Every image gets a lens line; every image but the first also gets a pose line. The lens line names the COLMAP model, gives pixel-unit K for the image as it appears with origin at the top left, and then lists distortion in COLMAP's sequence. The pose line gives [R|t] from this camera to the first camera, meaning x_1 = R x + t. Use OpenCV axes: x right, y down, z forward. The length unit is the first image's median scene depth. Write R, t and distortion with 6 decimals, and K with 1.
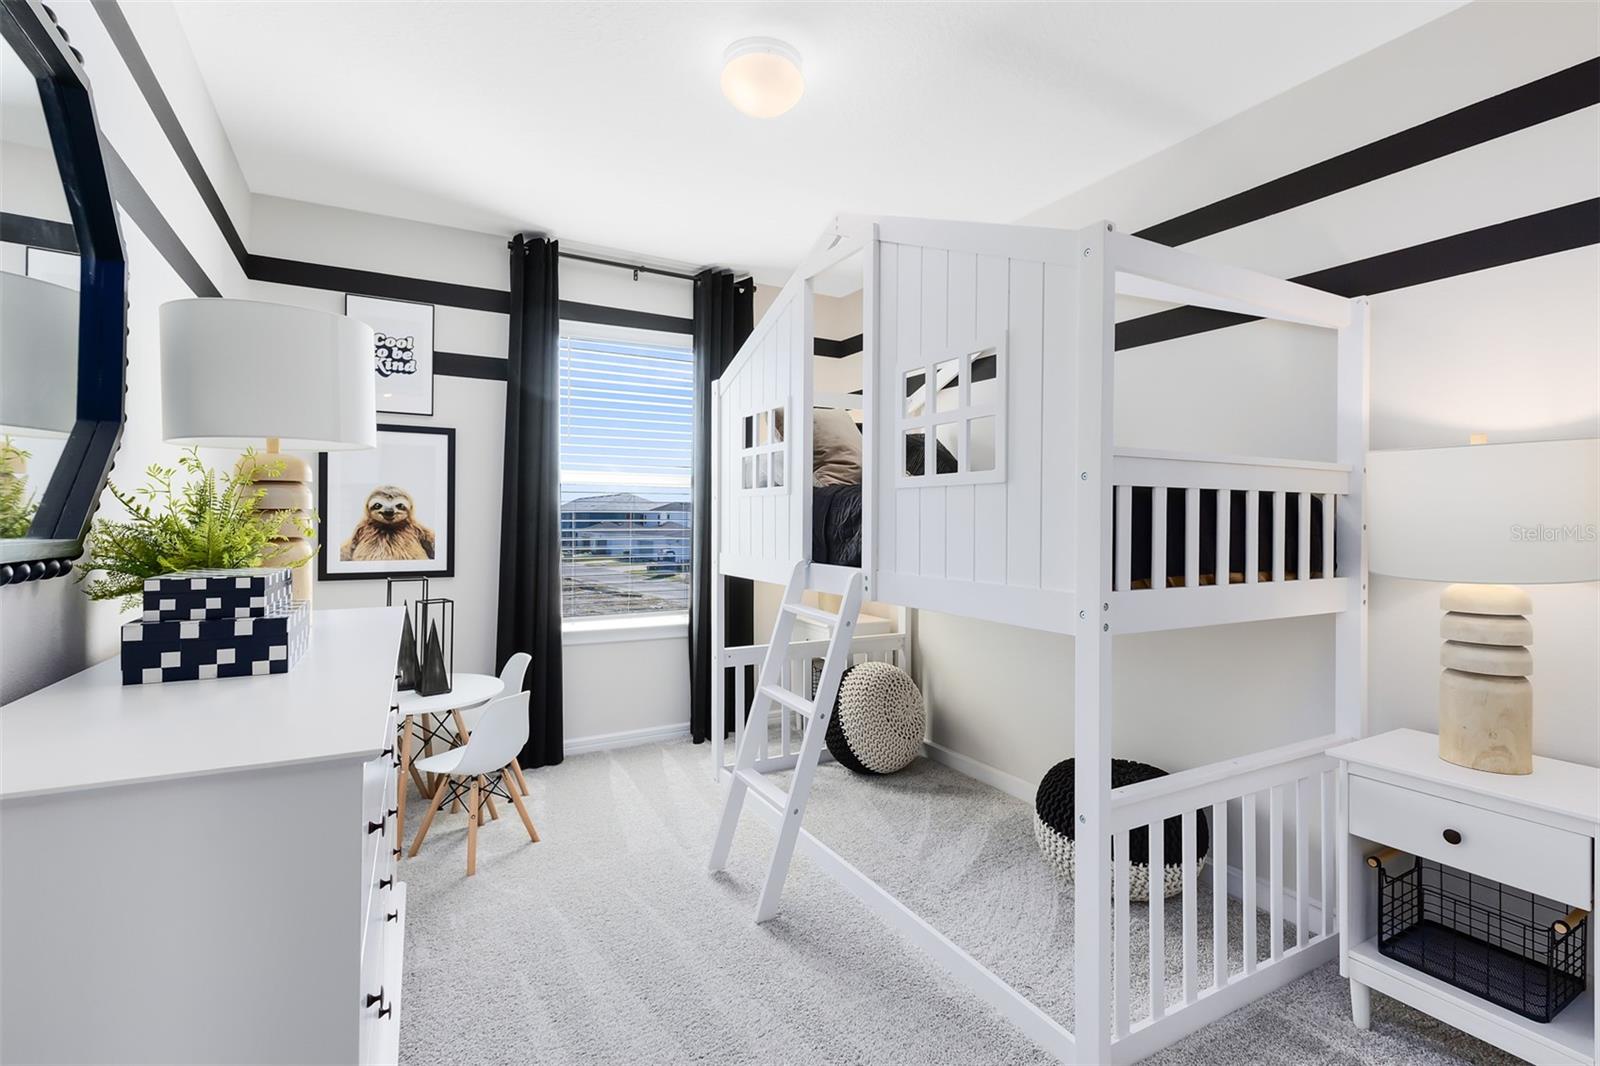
lens RADIAL K [[738.8, 0, 804.6], [0, 738.8, 529.5], [0, 0, 1]] dist [0.014172, 0.000021]
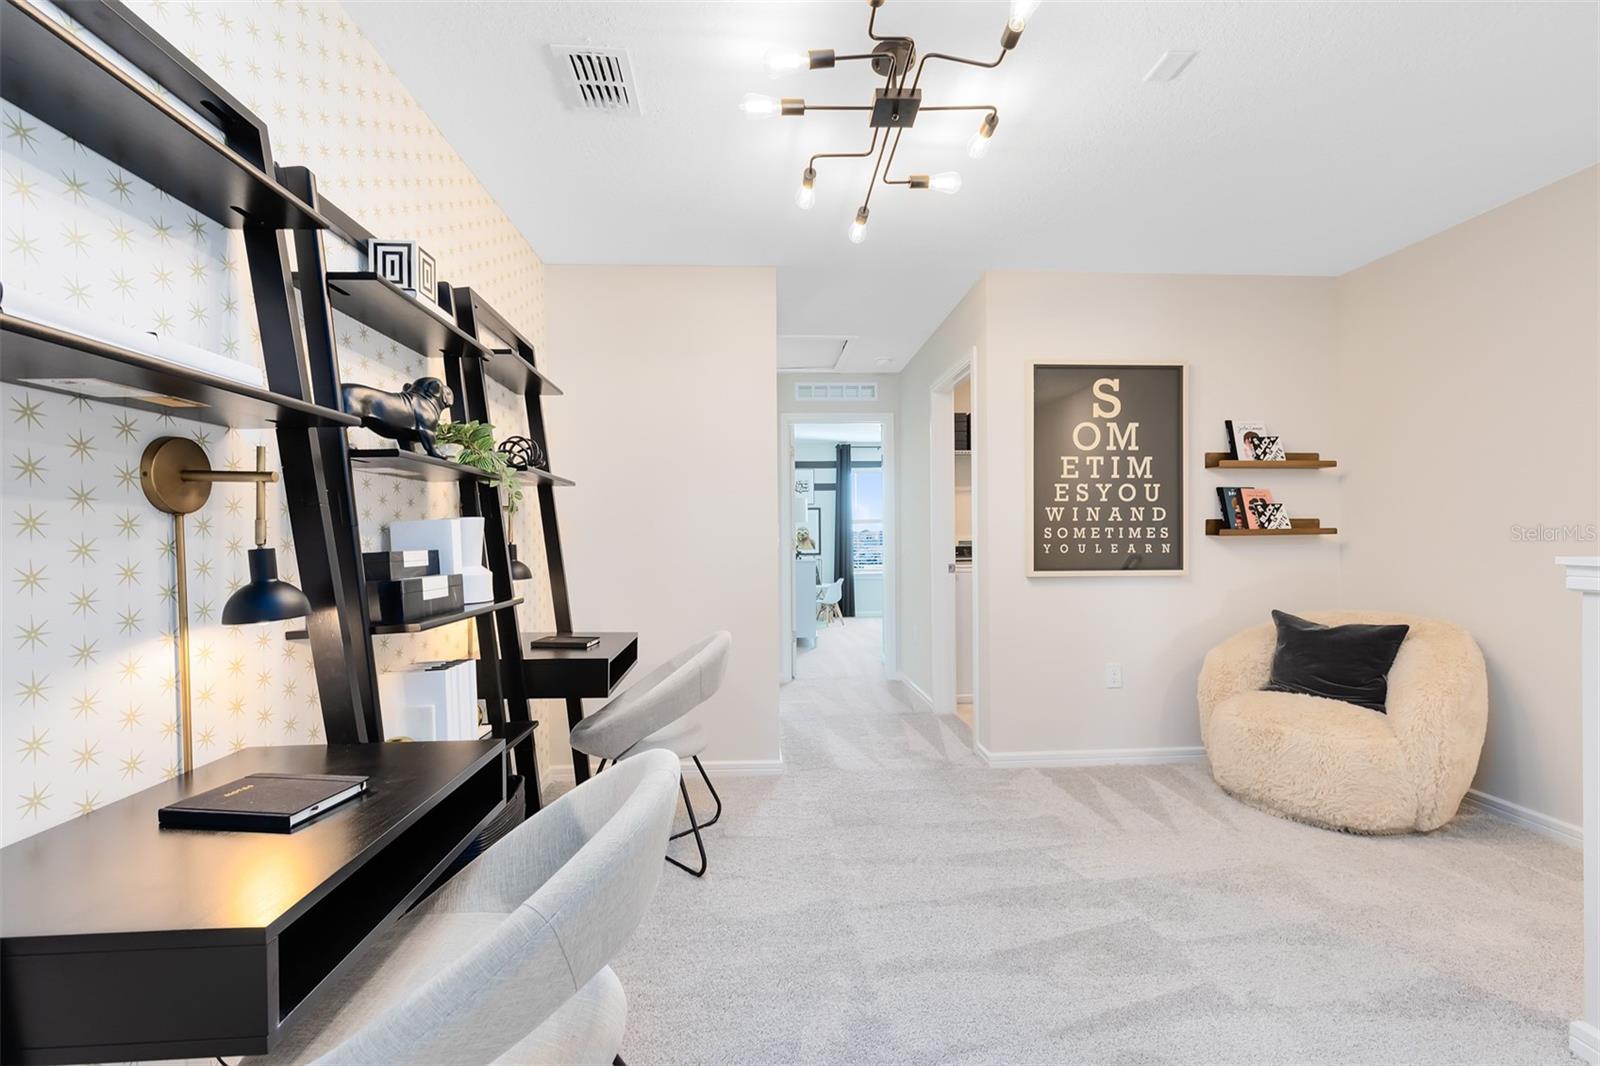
lens RADIAL K [[738.8, 0, 798.3], [0, 738.8, 533.8], [0, 0, 1]] dist [0.014172, 0.000021]
pose [[0.890244, -0.009310, -0.455389, 0.855045], [0.016907, 0.999778, 0.012611, -0.066794], [0.455170, -0.018926, 0.890203, -1.802655]]
